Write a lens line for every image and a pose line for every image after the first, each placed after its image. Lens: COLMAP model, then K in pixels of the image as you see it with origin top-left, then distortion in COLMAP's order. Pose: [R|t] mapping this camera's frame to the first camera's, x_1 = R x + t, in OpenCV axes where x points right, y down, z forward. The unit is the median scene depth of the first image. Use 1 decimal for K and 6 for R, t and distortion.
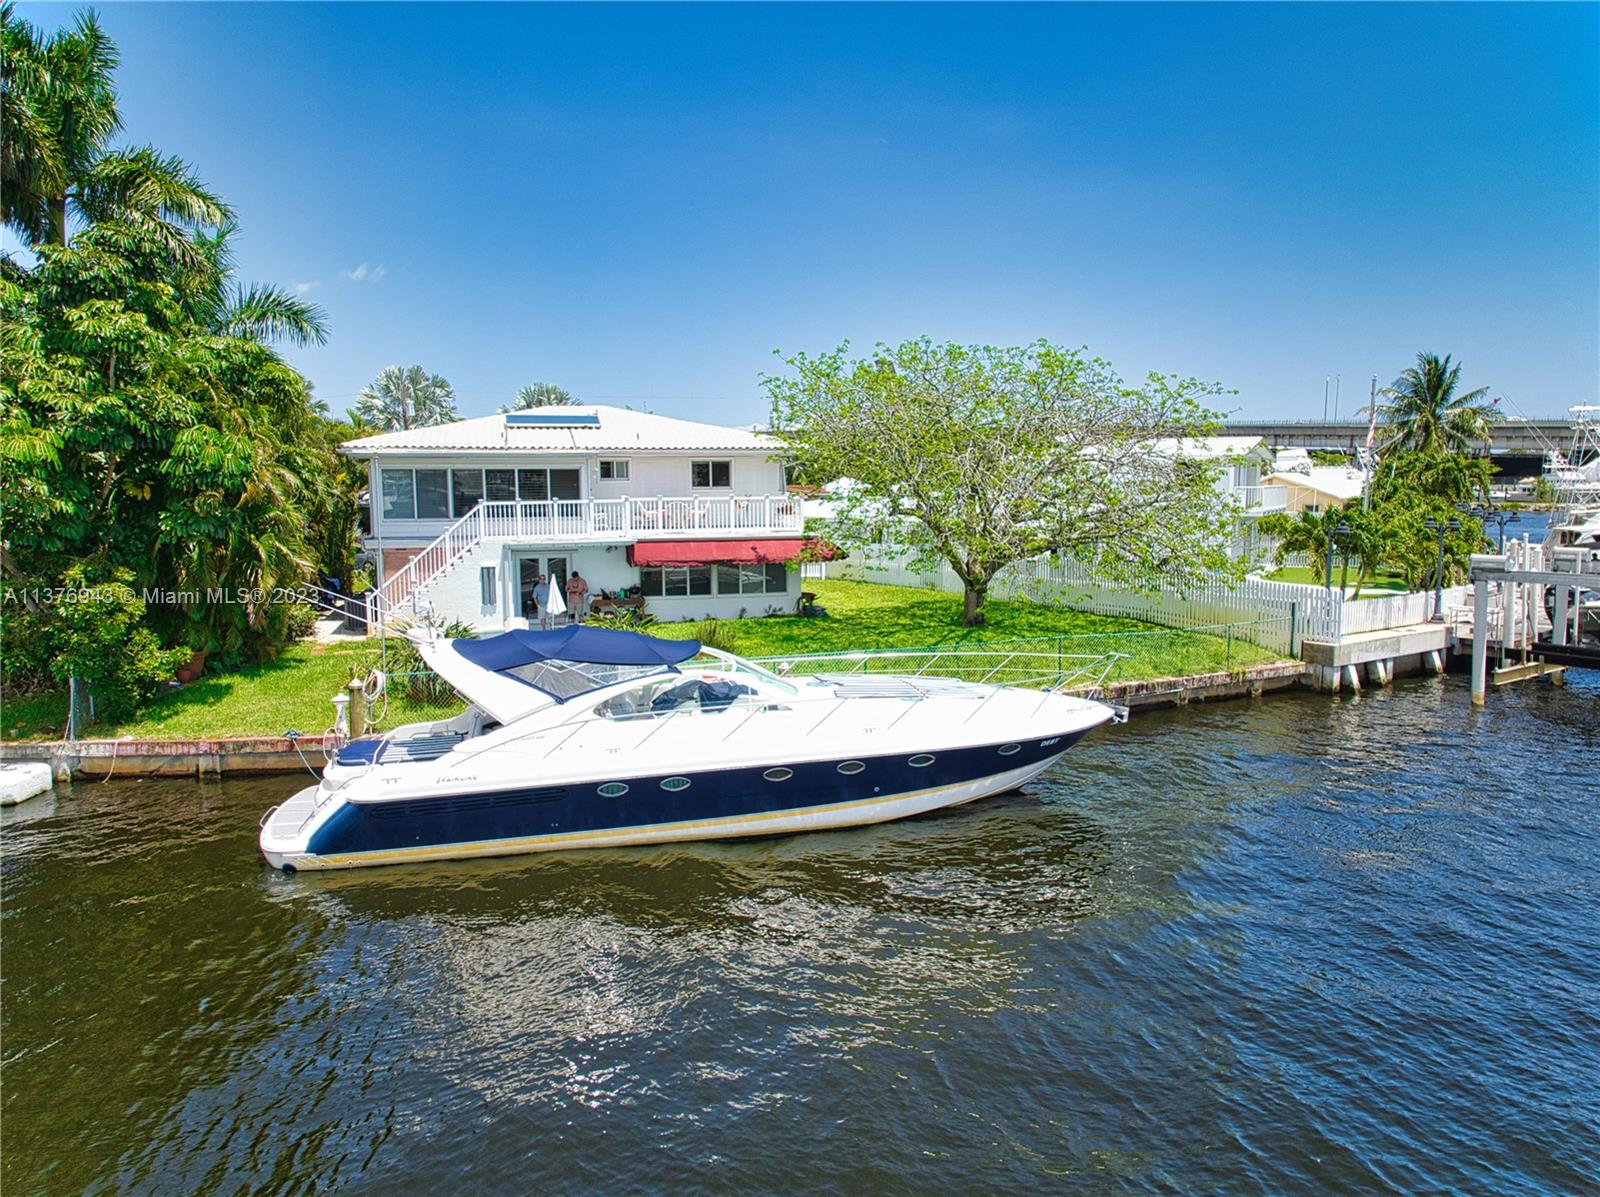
lens RADIAL K [[1087.8, 0, 800.0], [0, 1087.8, 598.5], [0, 0, 1]] dist [-0.000108, 0.000138]
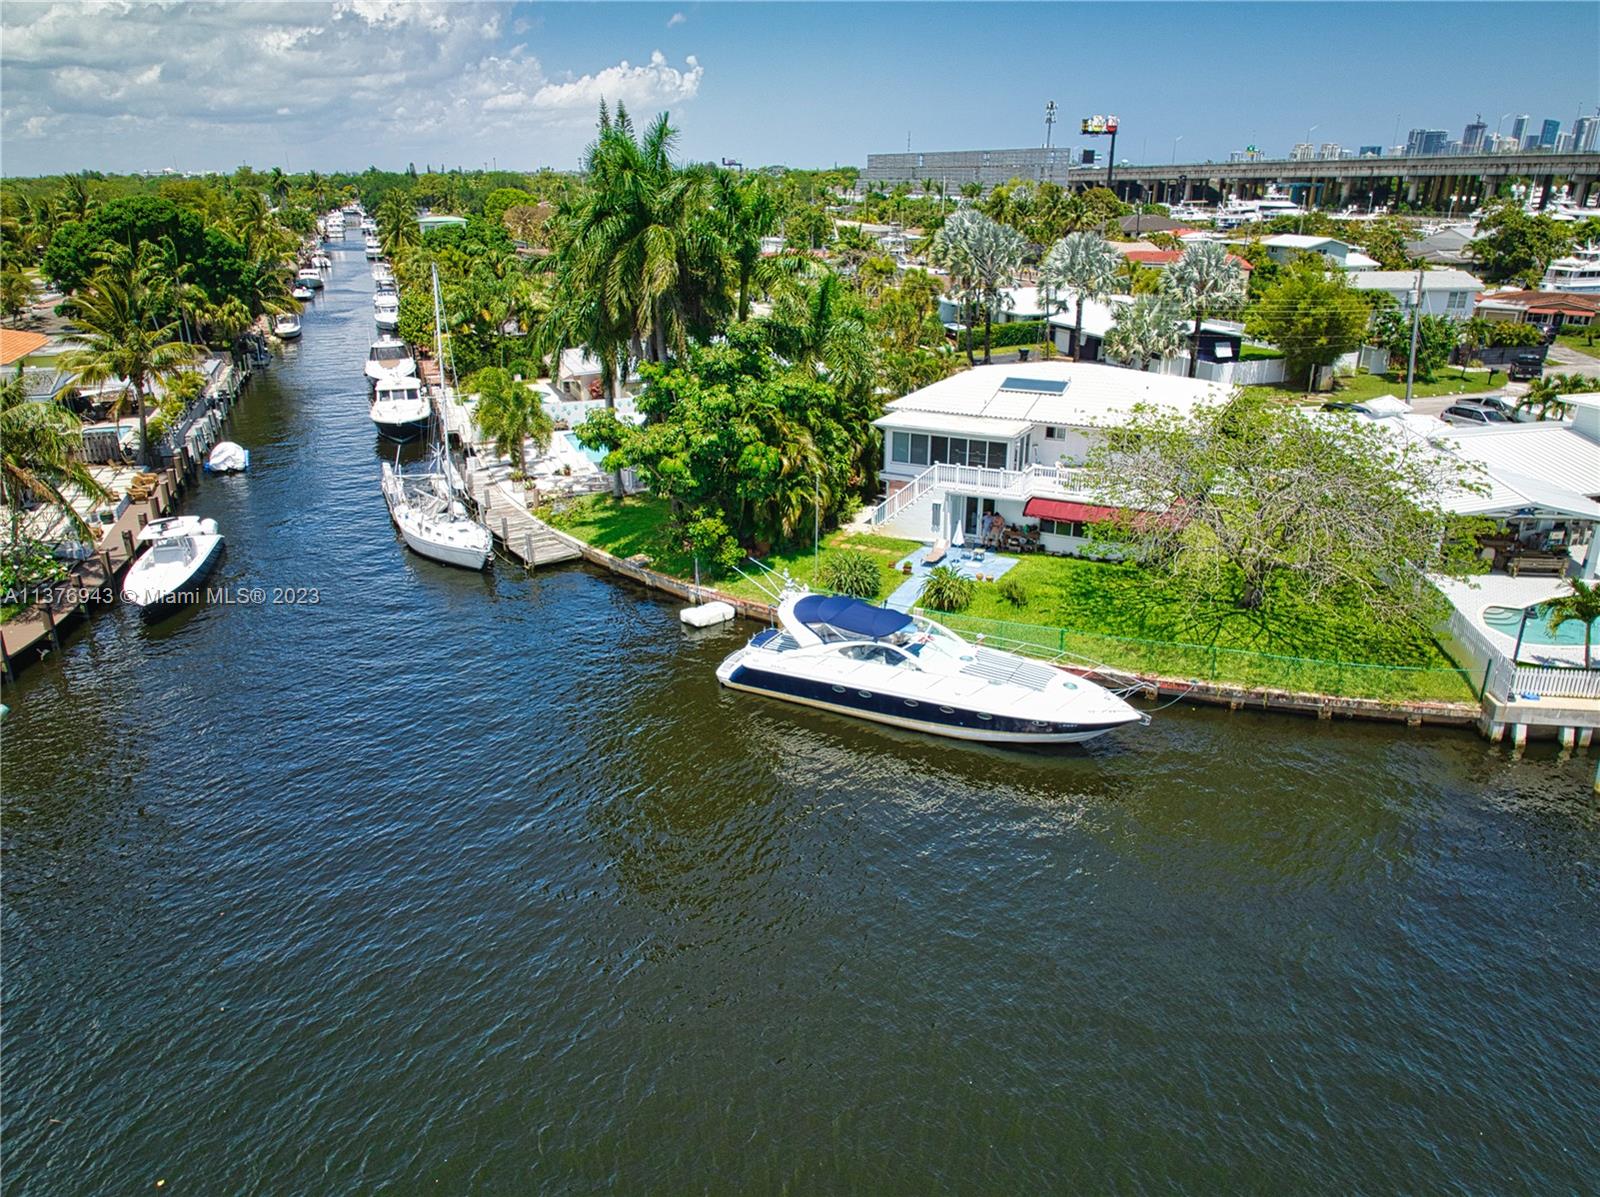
lens RADIAL K [[1087.8, 0, 800.0], [0, 1087.8, 598.5], [0, 0, 1]] dist [-0.000108, 0.000138]
pose [[0.771545, 0.223258, -0.595712, 0.753051], [-0.082721, 0.963656, 0.254017, -0.400562], [0.630773, -0.146707, 0.761973, -0.490897]]
